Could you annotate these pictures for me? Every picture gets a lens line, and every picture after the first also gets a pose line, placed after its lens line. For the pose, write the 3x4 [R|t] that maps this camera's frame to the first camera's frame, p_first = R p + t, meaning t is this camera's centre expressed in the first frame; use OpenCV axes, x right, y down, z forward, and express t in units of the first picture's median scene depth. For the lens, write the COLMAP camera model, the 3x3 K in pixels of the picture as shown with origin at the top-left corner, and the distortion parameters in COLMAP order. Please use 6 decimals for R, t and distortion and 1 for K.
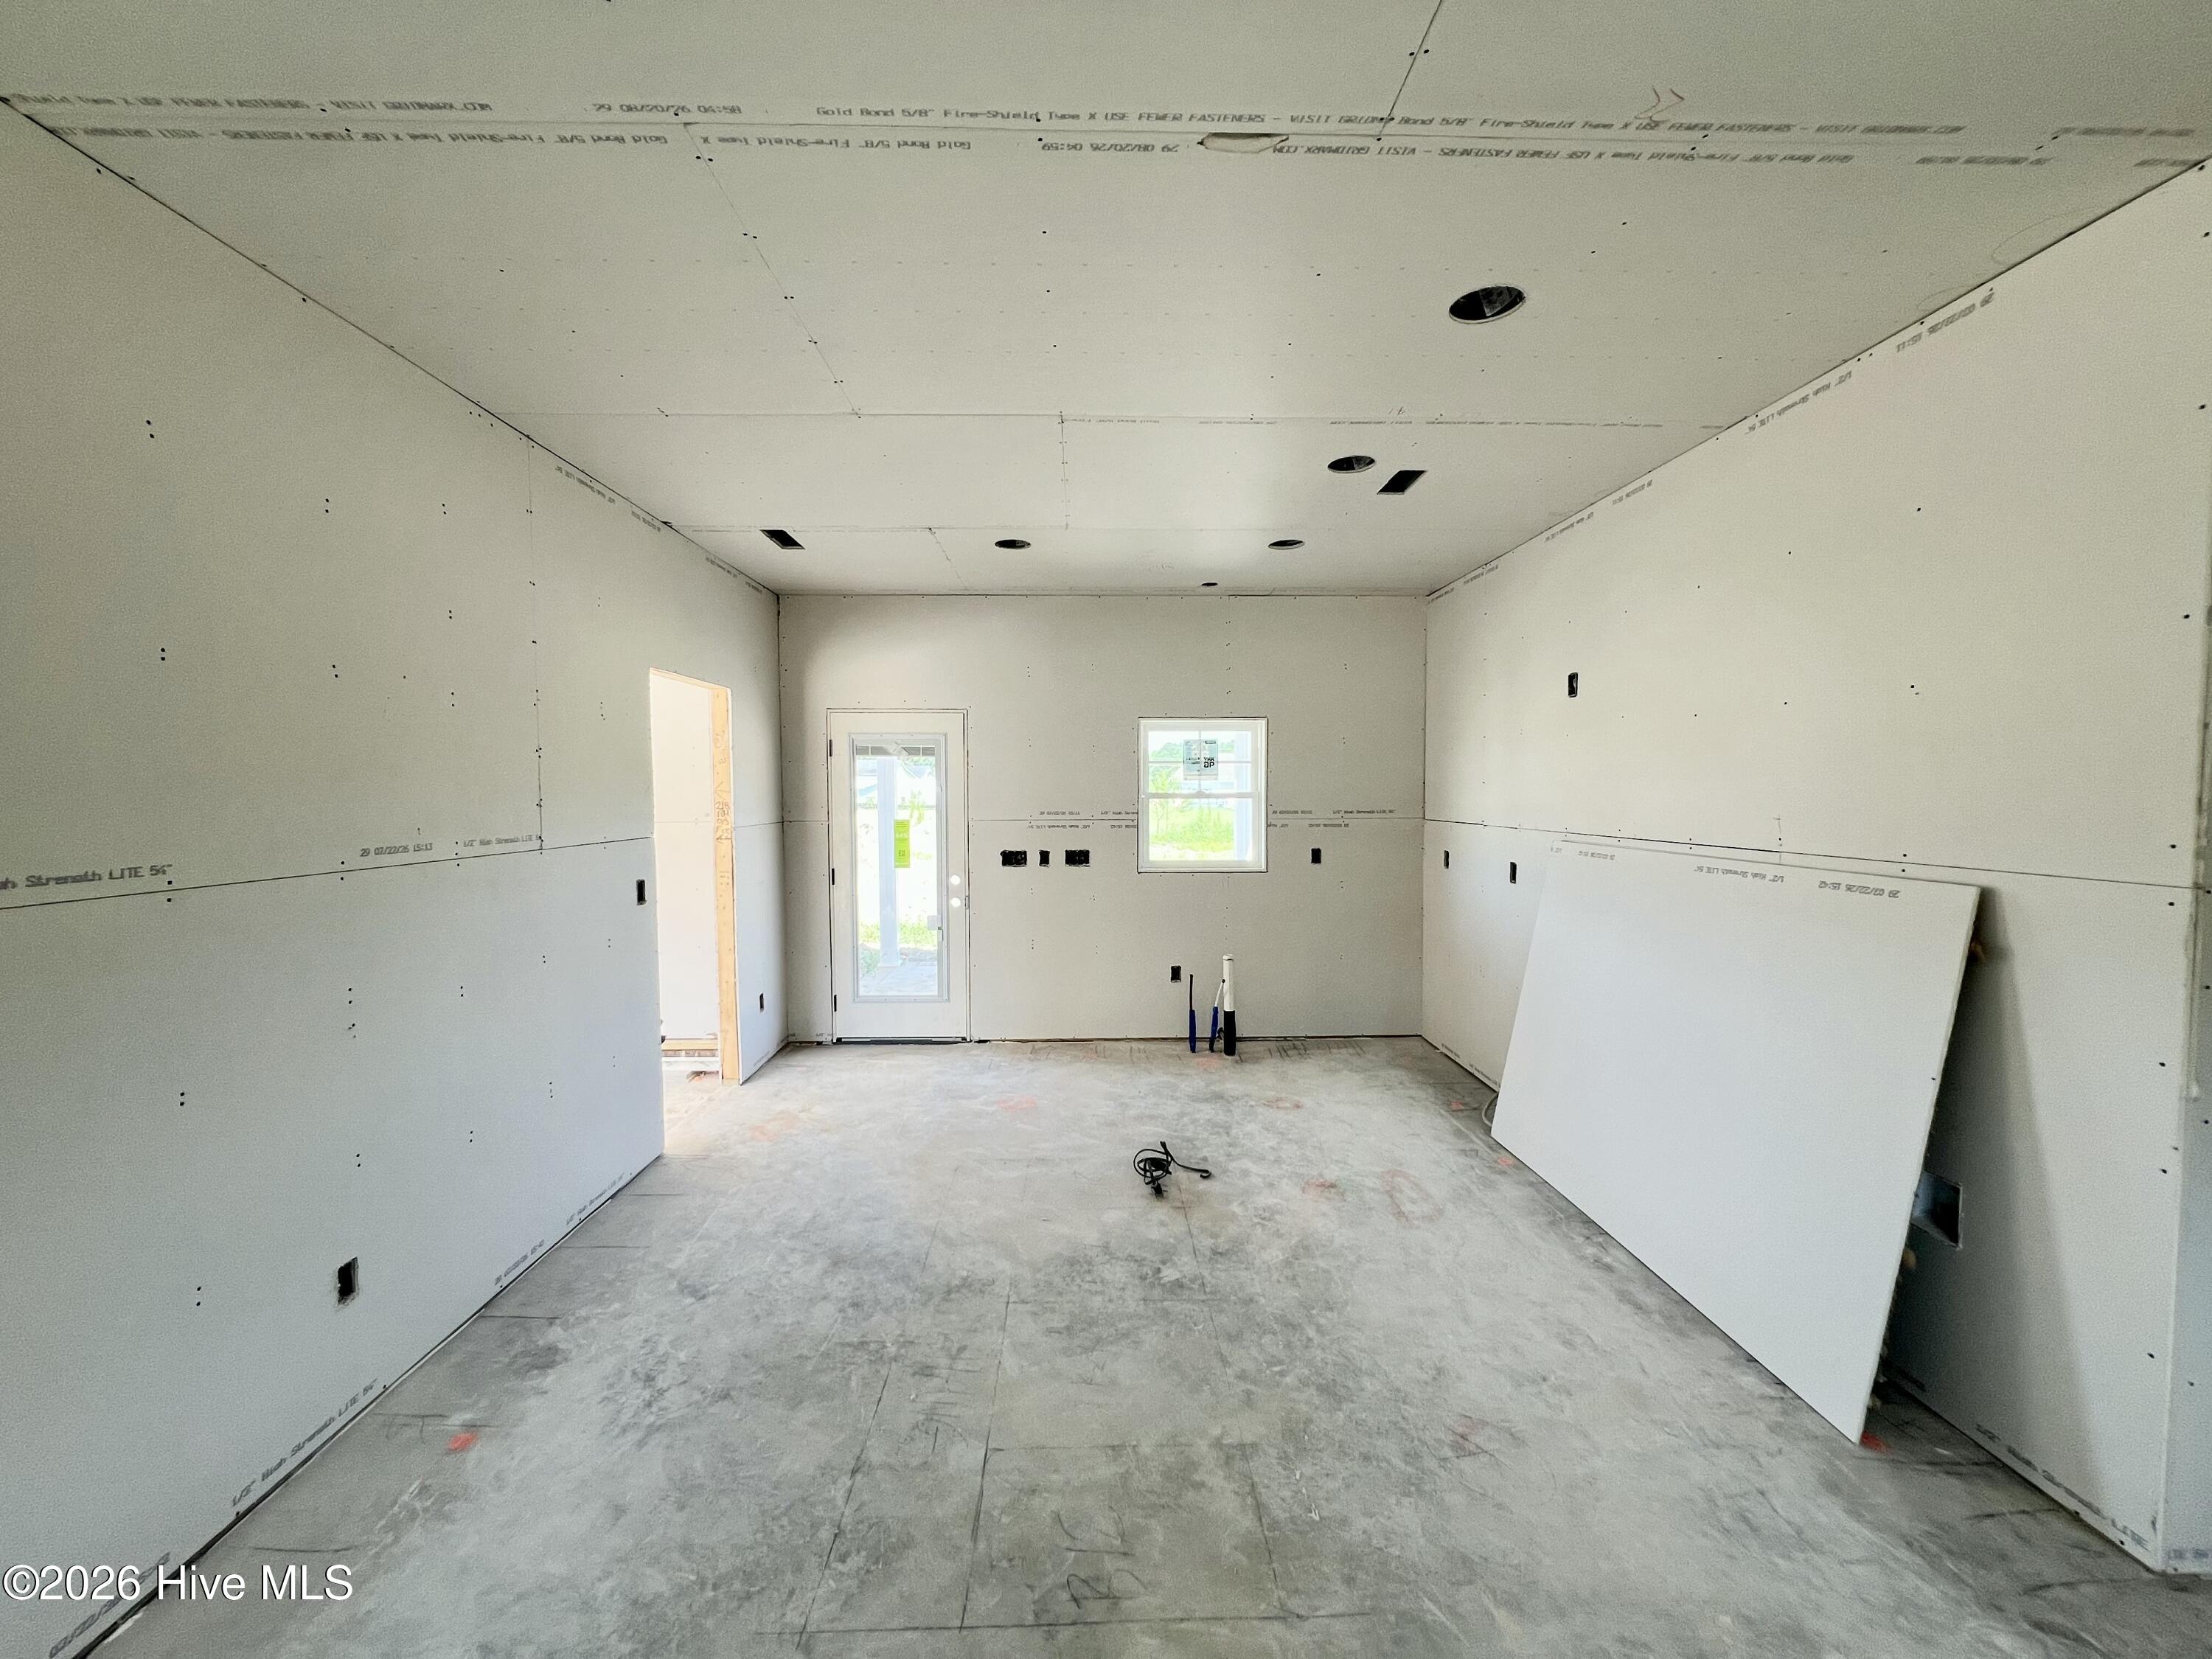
lens RADIAL K [[883.4, 0, 1104.2], [0, 883.4, 833.4], [0, 0, 1]] dist [-0.000994, 0.000124]
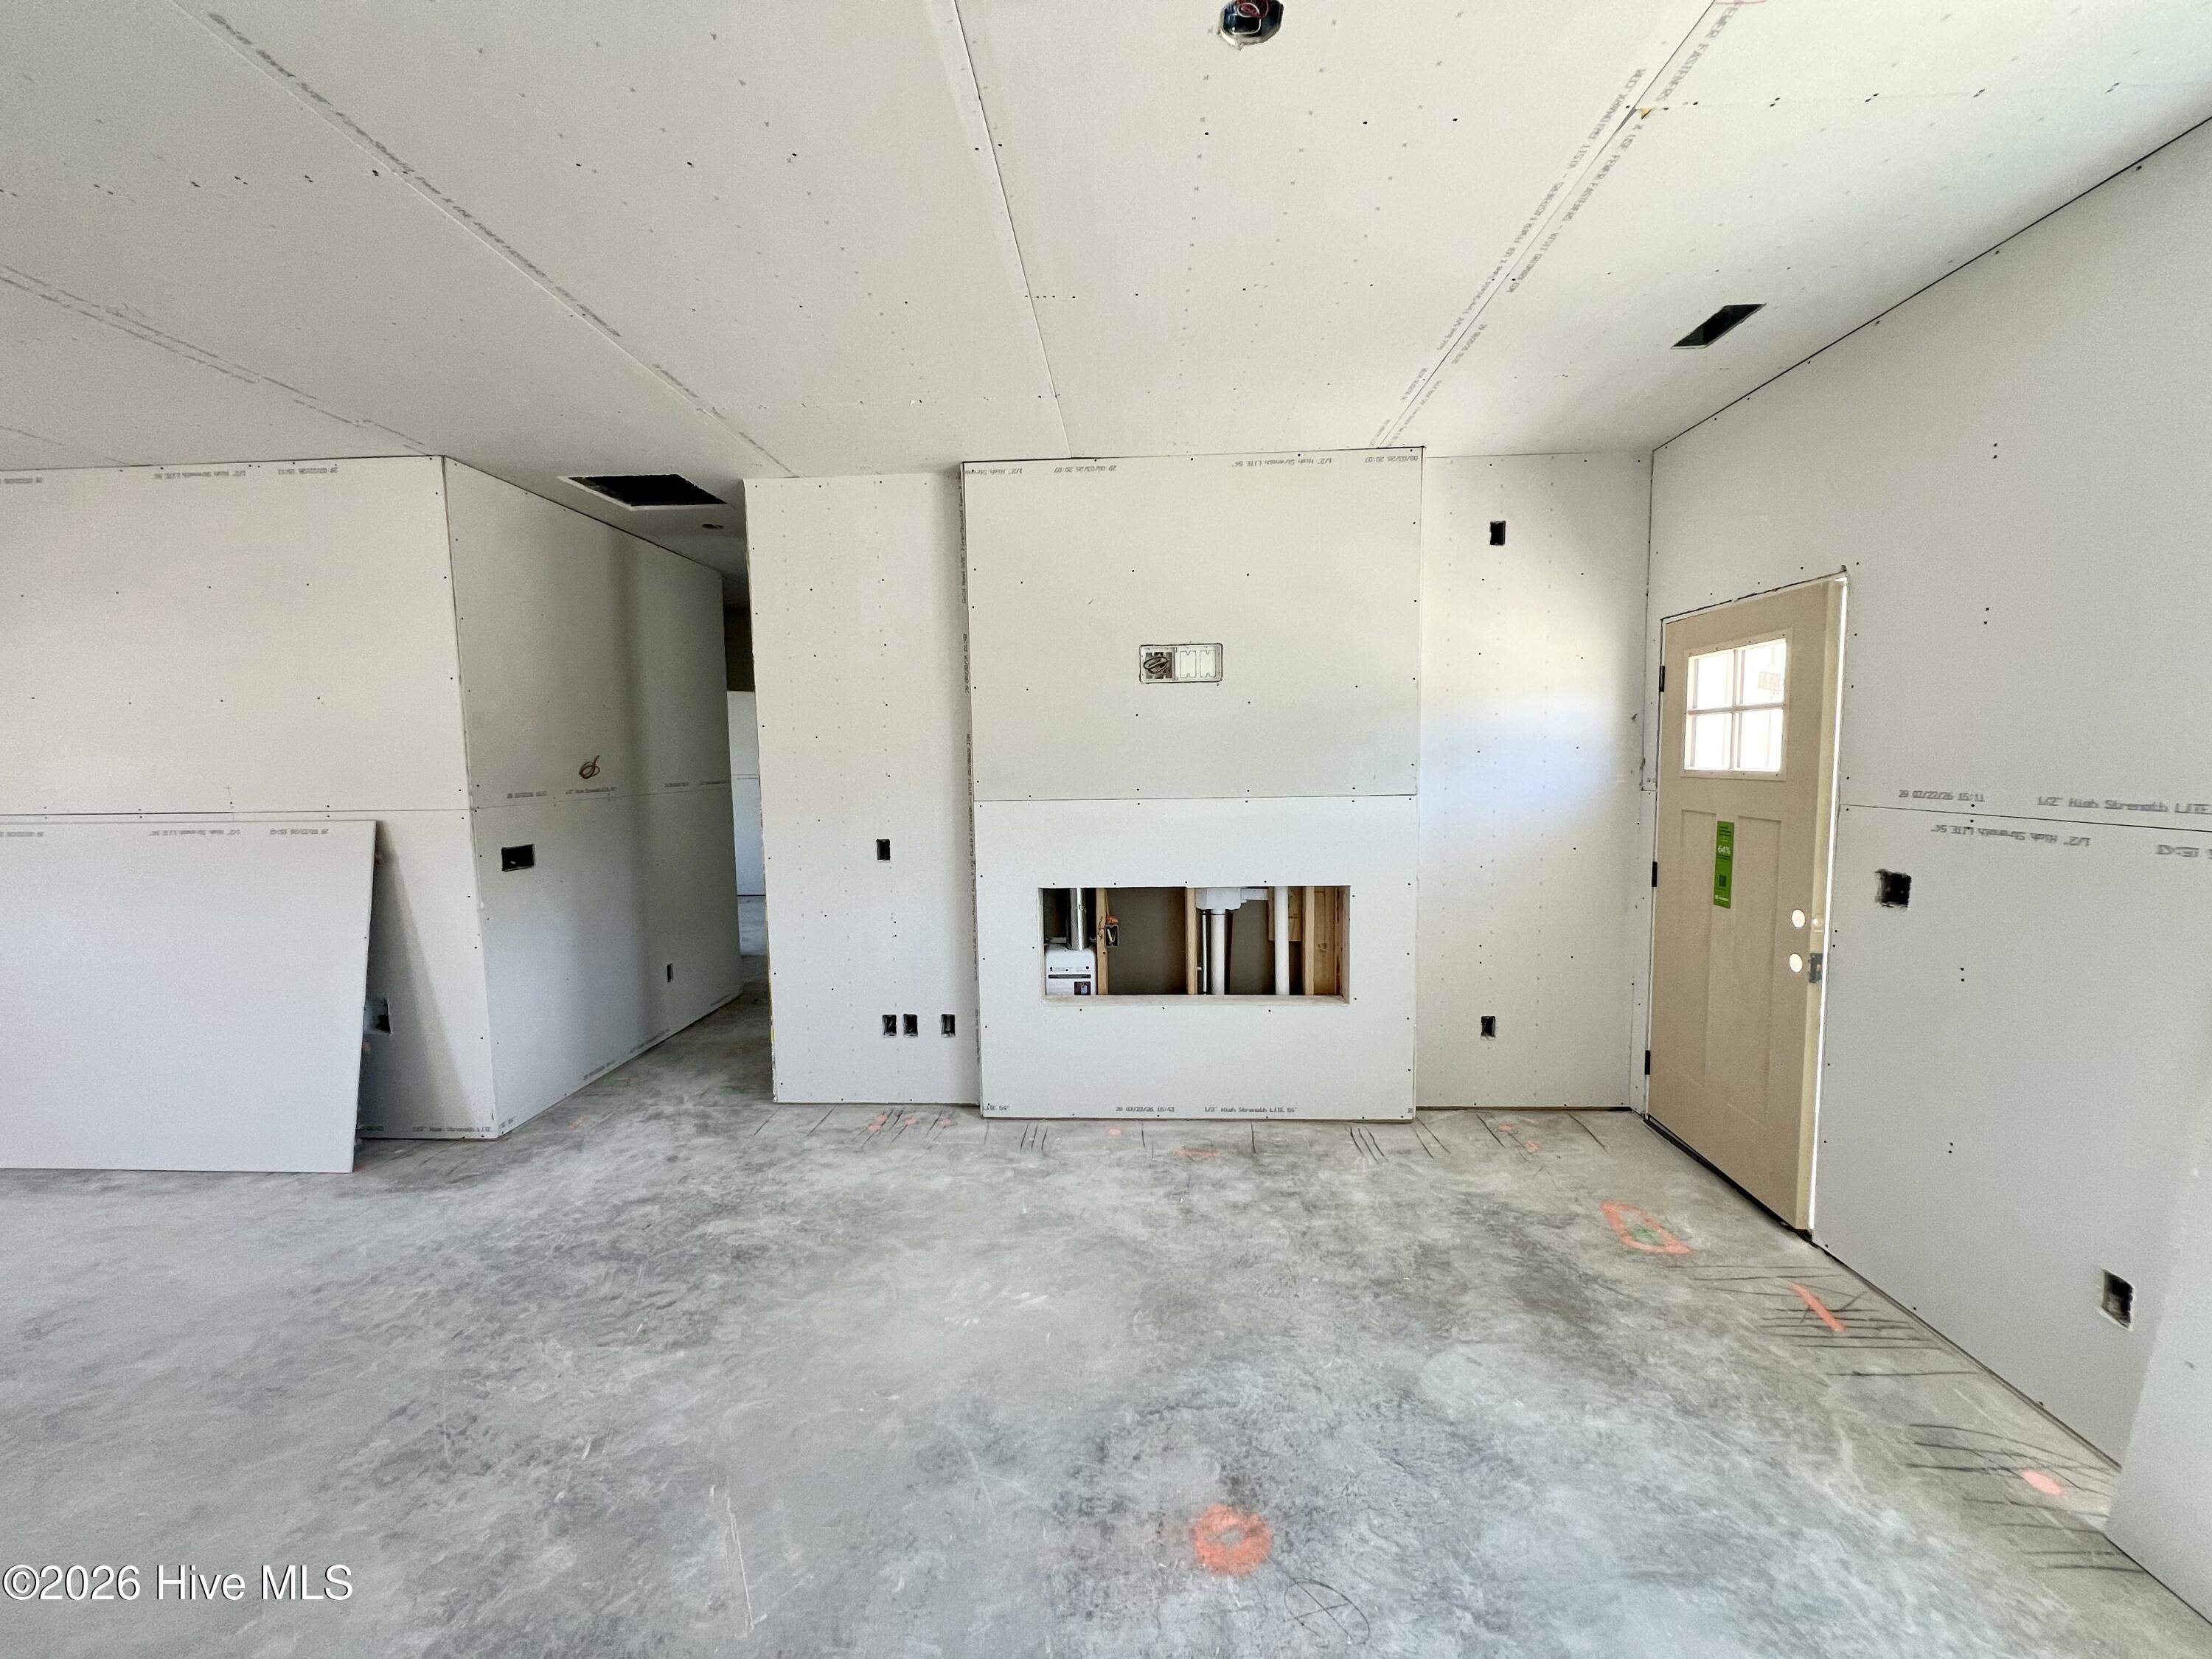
lens RADIAL K [[883.4, 0, 1104.2], [0, 883.4, 833.4], [0, 0, 1]] dist [-0.000994, 0.000124]
pose [[0.073364, -0.084982, 0.993678, -0.389838], [0.062653, 0.994788, 0.080451, 0.022917], [-0.995335, 0.056354, 0.078306, -0.346415]]
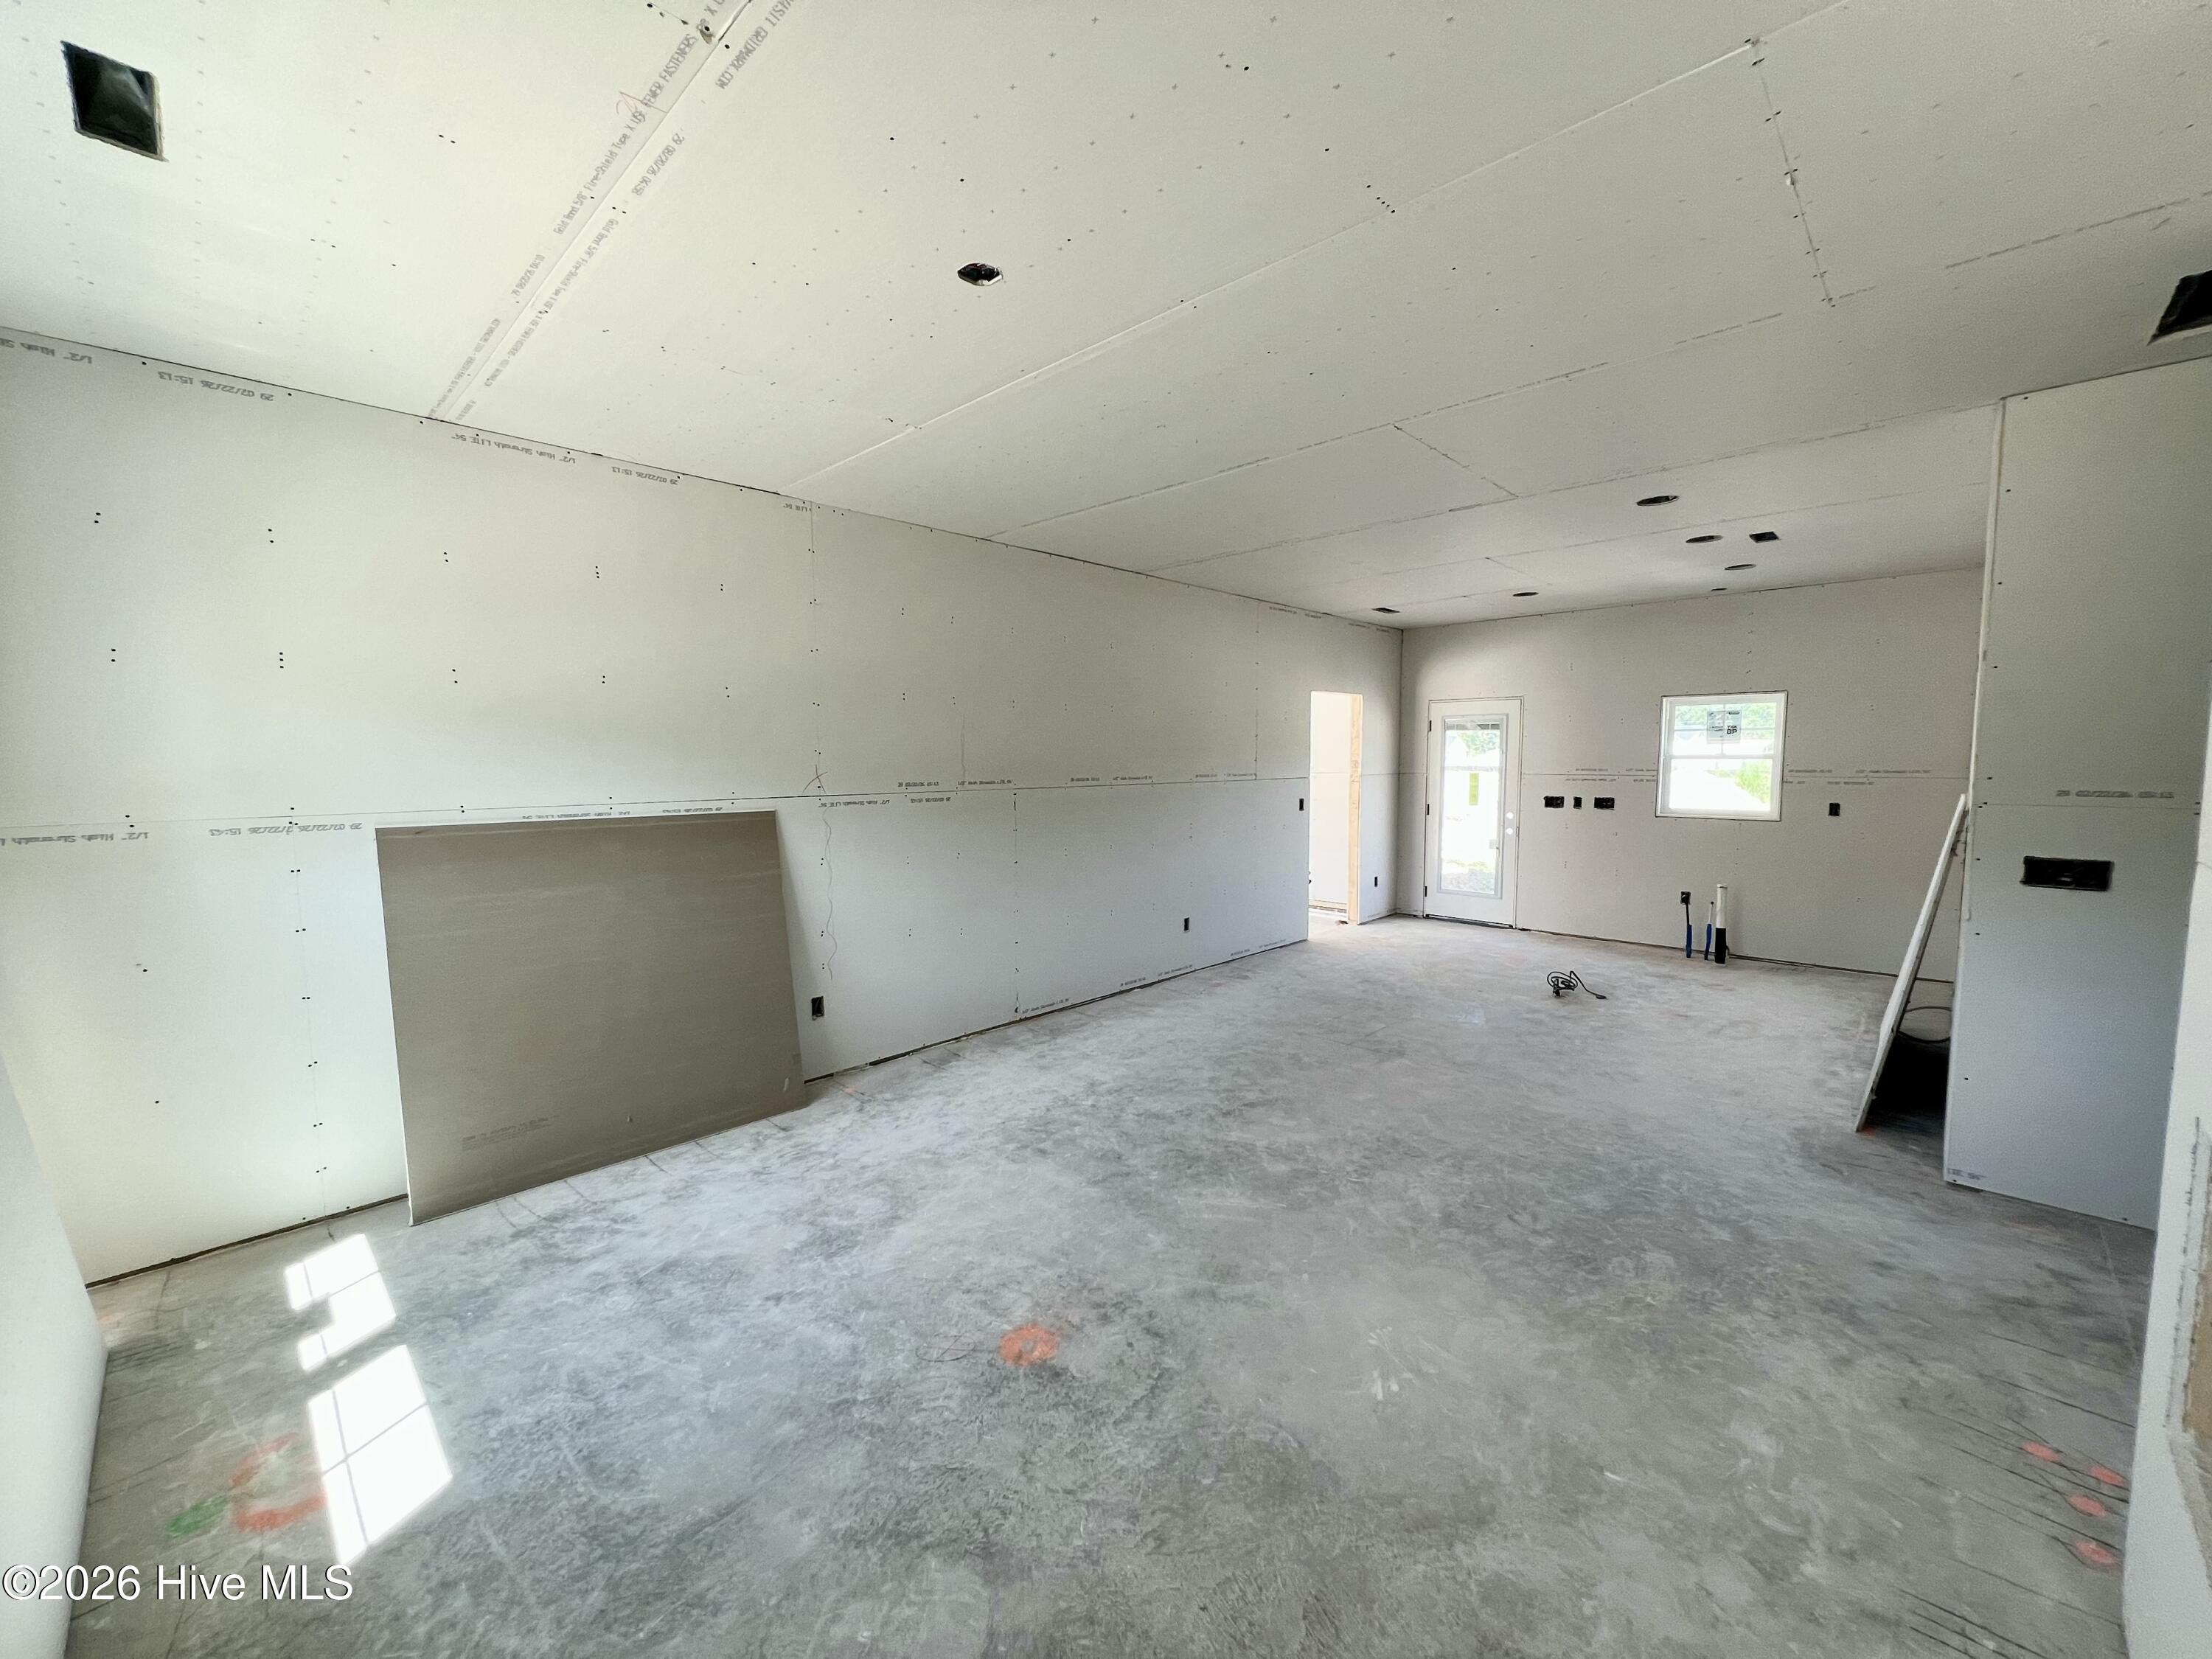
lens RADIAL K [[883.4, 0, 1104.2], [0, 883.4, 833.4], [0, 0, 1]] dist [-0.000994, 0.000124]
pose [[0.700240, 0.061152, -0.711284, 0.671387], [-0.032001, 0.998012, 0.054300, 0.042111], [0.713190, -0.015261, 0.700805, -0.822638]]
